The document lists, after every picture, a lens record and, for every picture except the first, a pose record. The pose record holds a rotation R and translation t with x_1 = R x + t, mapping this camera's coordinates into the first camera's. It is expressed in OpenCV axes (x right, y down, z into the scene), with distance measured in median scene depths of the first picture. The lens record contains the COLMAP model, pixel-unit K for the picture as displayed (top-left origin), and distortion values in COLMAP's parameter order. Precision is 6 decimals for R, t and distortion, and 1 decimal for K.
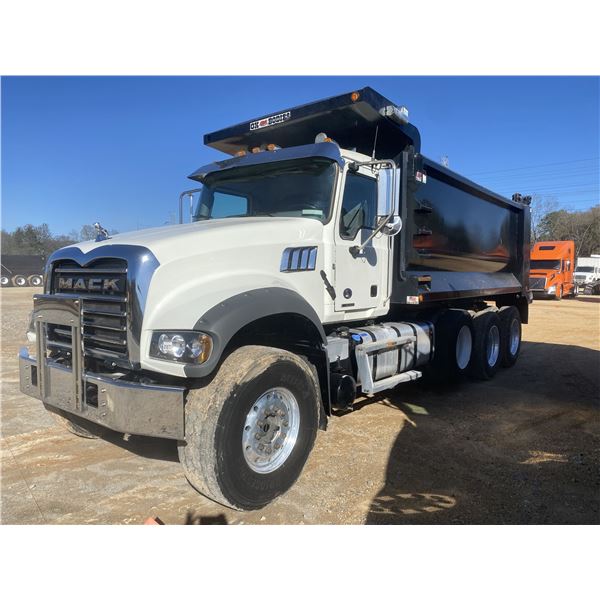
lens RADIAL K [[462.2, 0, 299.6], [0, 462.2, 299.8], [0, 0, 1]] dist [-0.008321, 0.018325]
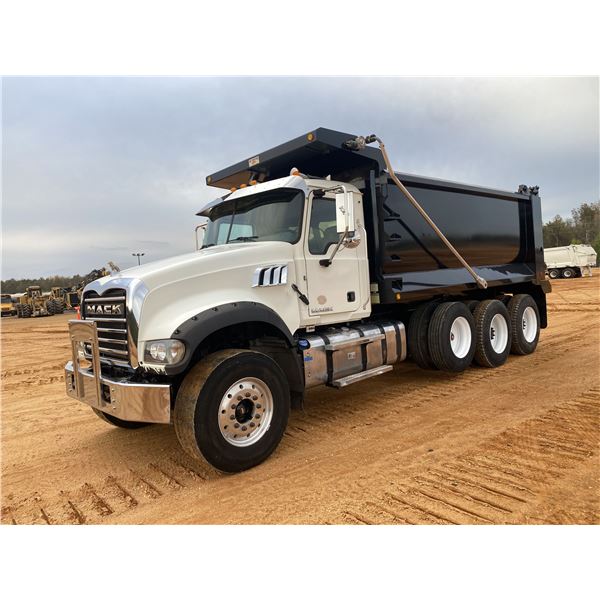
lens RADIAL K [[456.9, 0, 319.3], [0, 456.9, 309.2], [0, 0, 1]] dist [0.001058, -0.001745]
pose [[0.990616, -0.074964, -0.114280, 0.262641], [0.075688, 0.997130, 0.002003, 0.007594], [0.113802, -0.010634, 0.993447, -0.189492]]
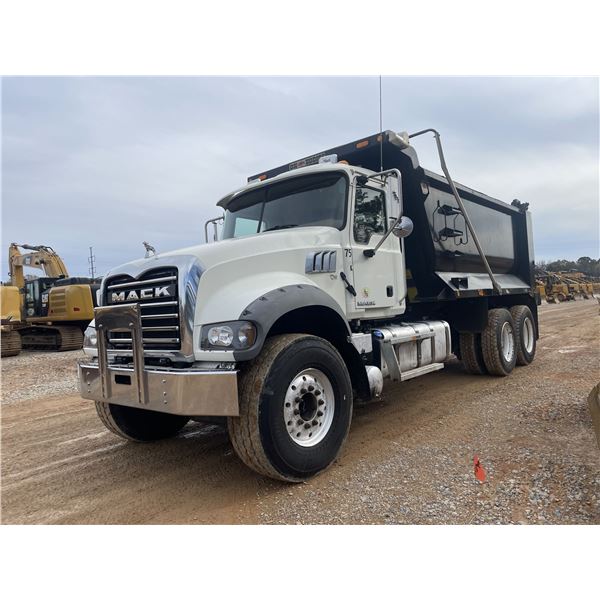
lens RADIAL K [[462.2, 0, 294.1], [0, 462.2, 300.9], [0, 0, 1]] dist [-0.008321, 0.018325]
pose [[0.996888, -0.072908, -0.029984, -0.041199], [0.070670, 0.995046, -0.069921, 0.080922], [0.034934, 0.067584, 0.997102, -0.115307]]
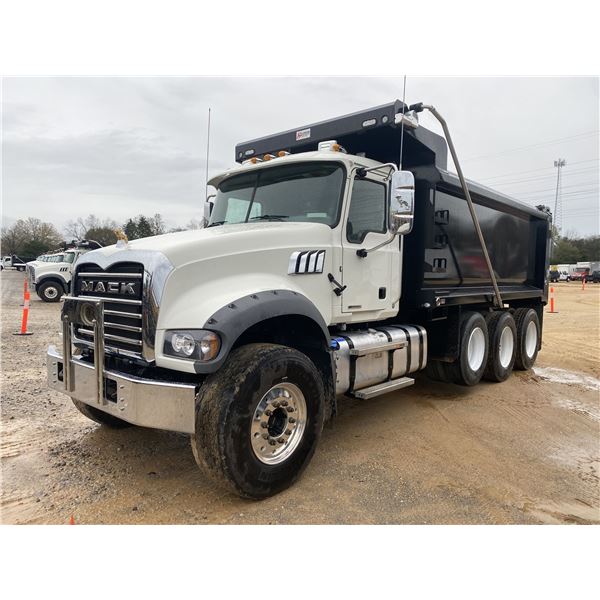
lens RADIAL K [[462.2, 0, 297.7], [0, 462.2, 310.6], [0, 0, 1]] dist [-0.008321, 0.018325]
pose [[0.998665, 0.001694, -0.051632, 0.032670], [-0.000712, 0.999819, 0.019019, 0.000233], [0.051655, -0.018957, 0.998485, -0.041198]]
